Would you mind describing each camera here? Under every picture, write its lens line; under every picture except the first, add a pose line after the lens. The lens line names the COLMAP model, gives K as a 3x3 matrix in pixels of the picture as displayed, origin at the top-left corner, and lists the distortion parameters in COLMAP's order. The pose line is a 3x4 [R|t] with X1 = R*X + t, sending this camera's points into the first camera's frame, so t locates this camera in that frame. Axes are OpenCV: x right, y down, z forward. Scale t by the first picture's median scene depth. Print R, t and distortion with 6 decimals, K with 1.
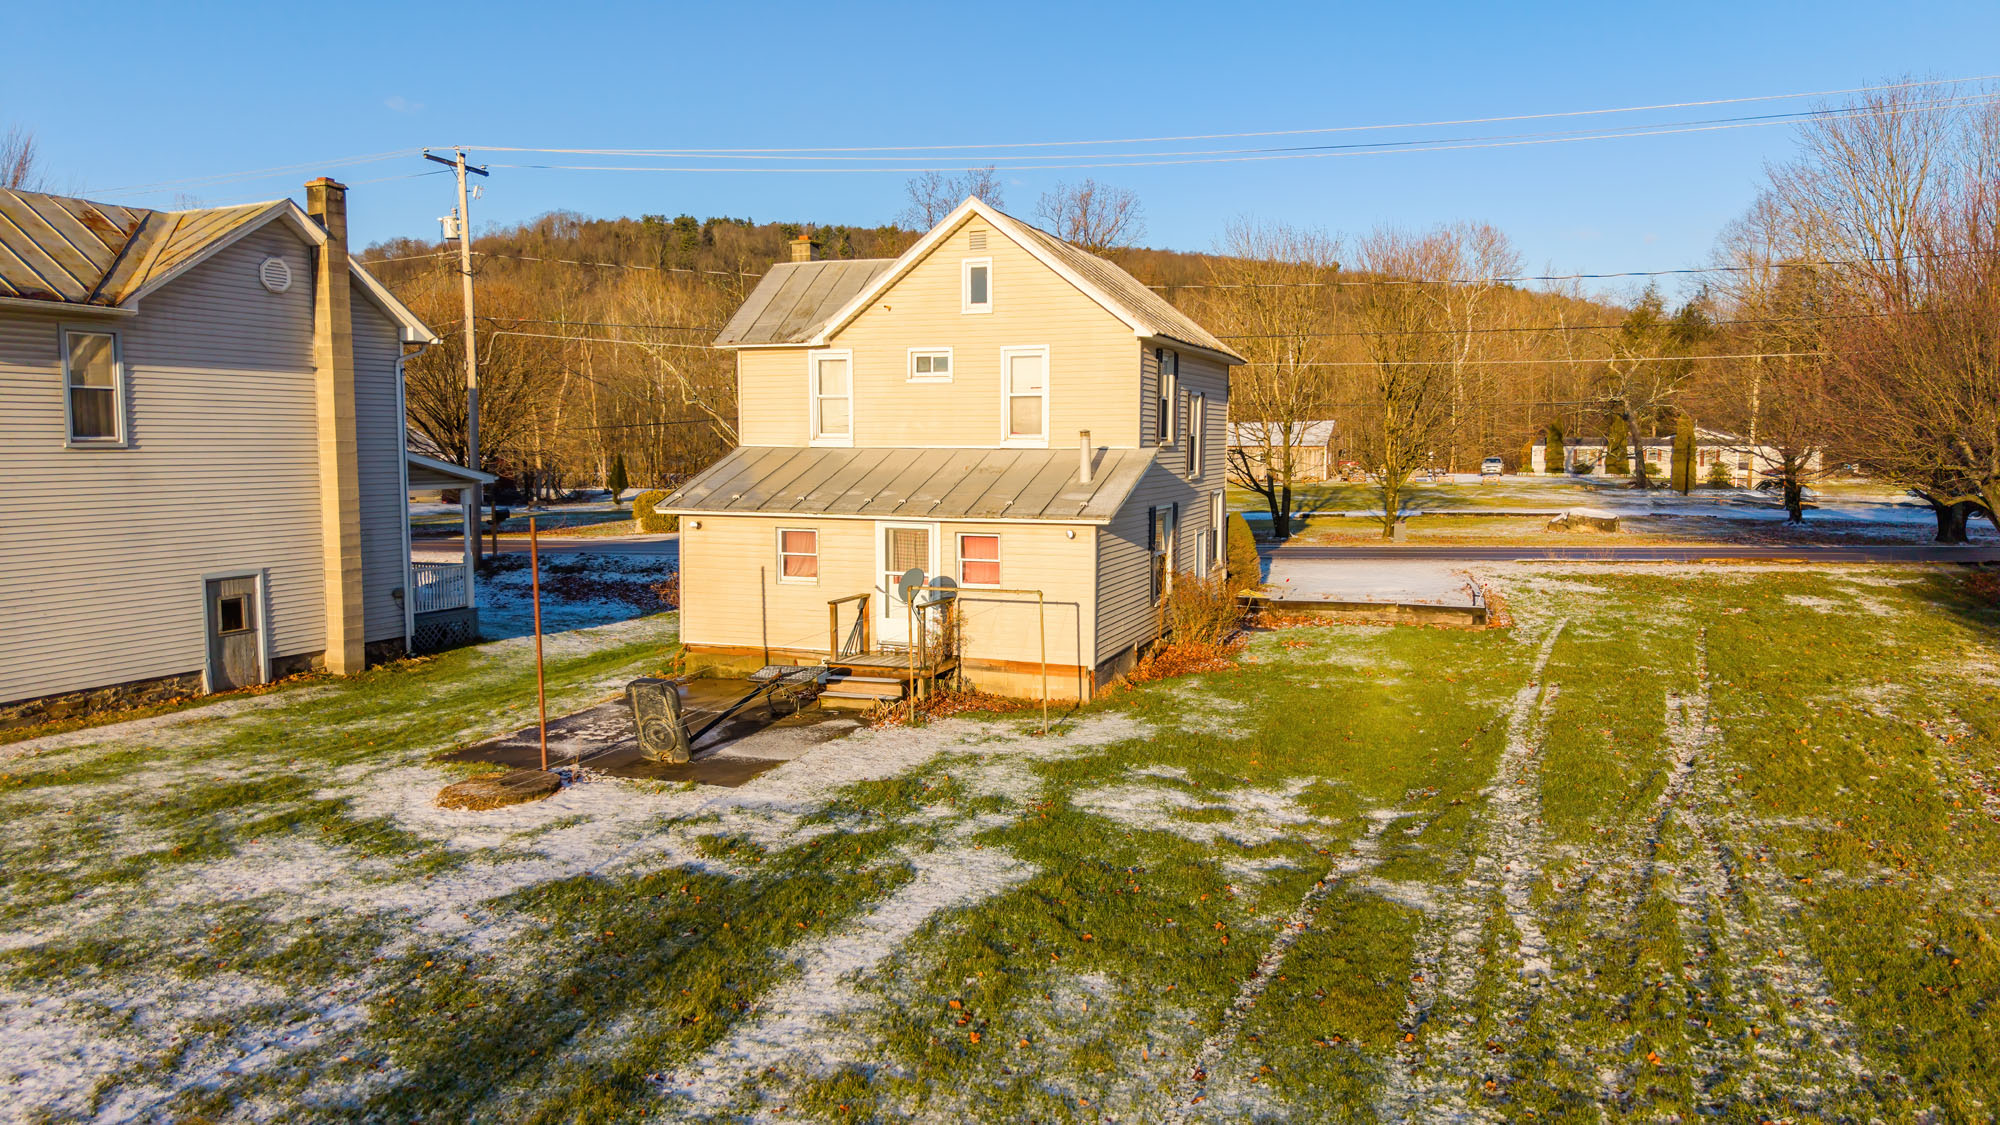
lens RADIAL K [[1337.6, 0, 1000.0], [0, 1337.6, 562.5], [0, 0, 1]] dist [0.013908, -0.014358]
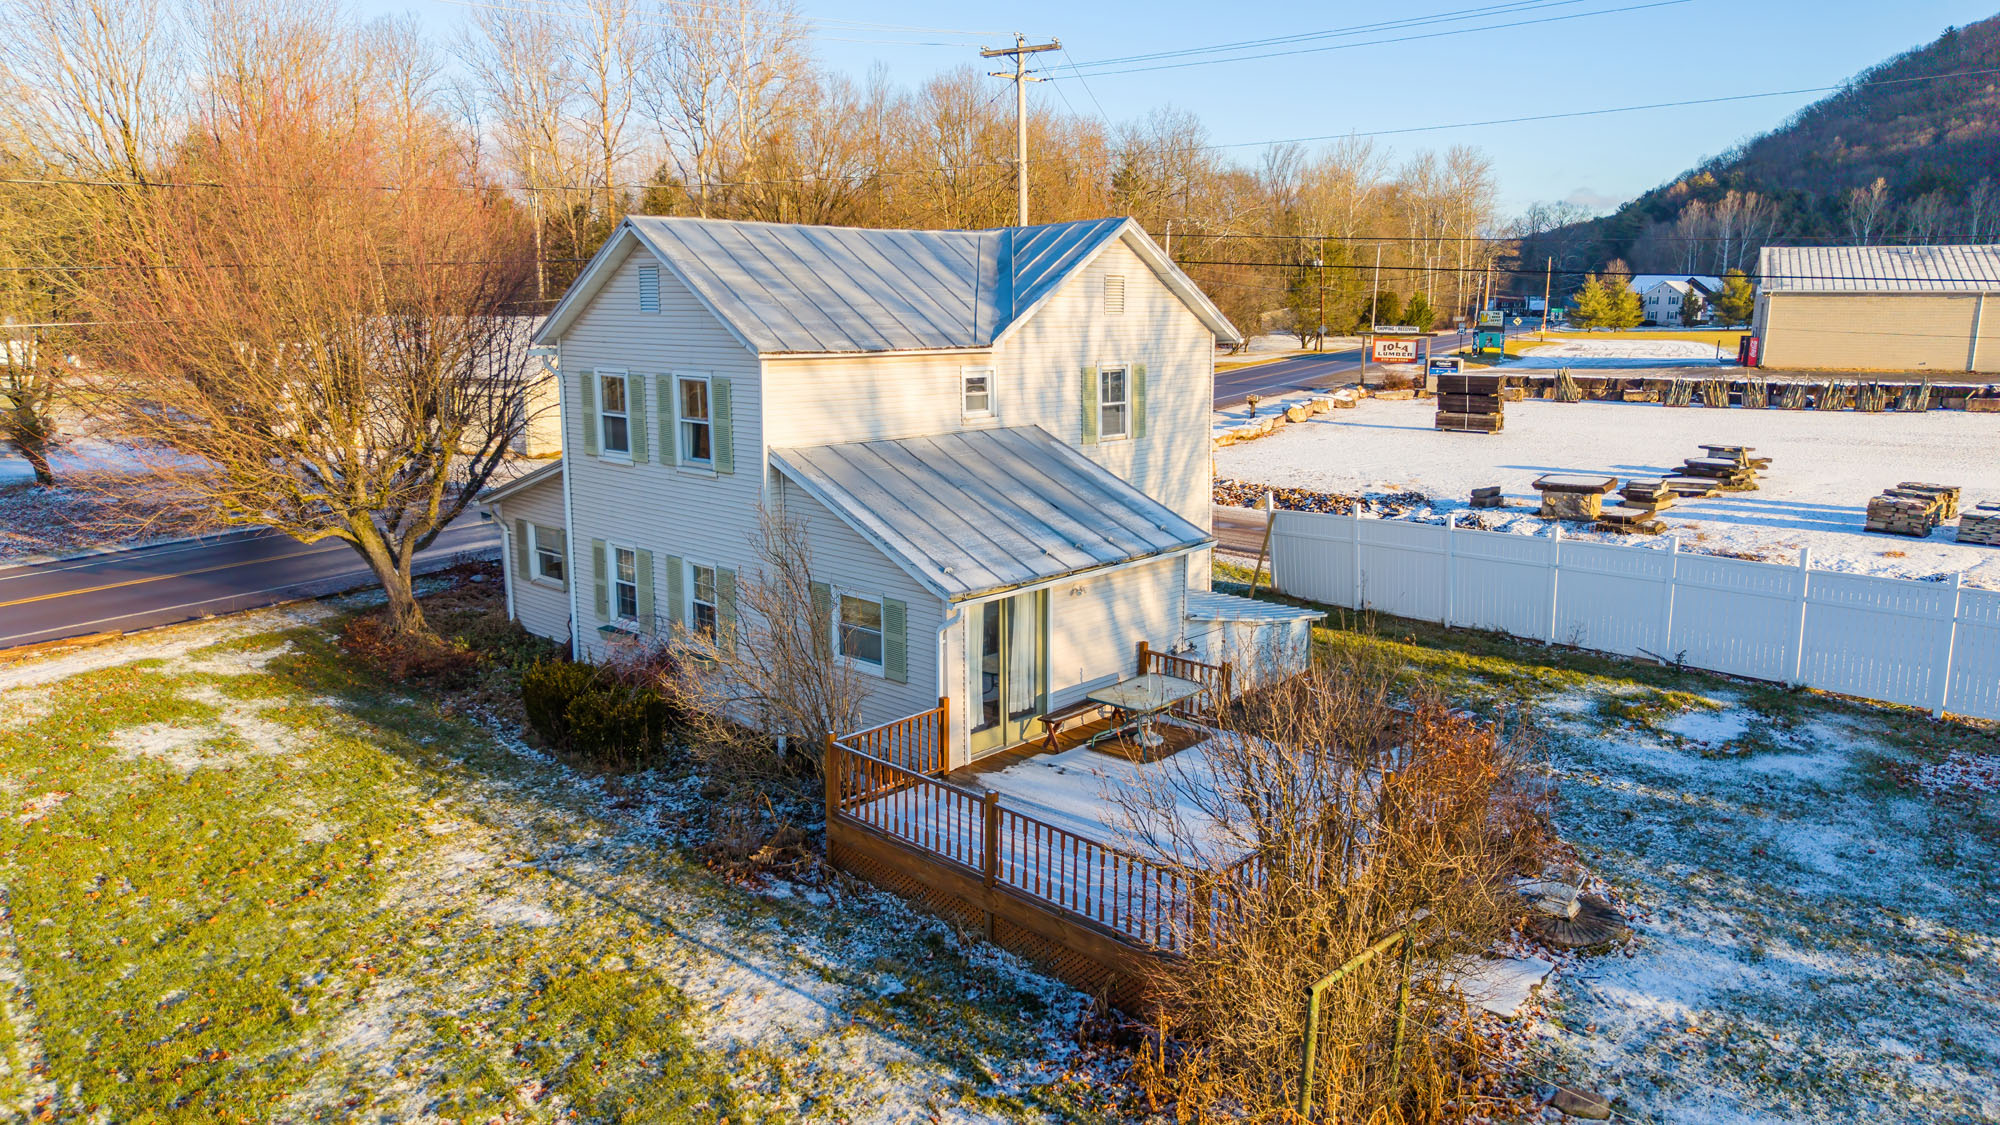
lens RADIAL K [[1333.5, 0, 1000.4], [0, 1333.5, 570.3], [0, 0, 1]] dist [0.007651, -0.006336]
pose [[0.385133, -0.177301, 0.905669, 0.357303], [0.076670, 0.984126, 0.160056, -0.219278], [-0.919671, 0.007794, 0.392613, 0.691290]]
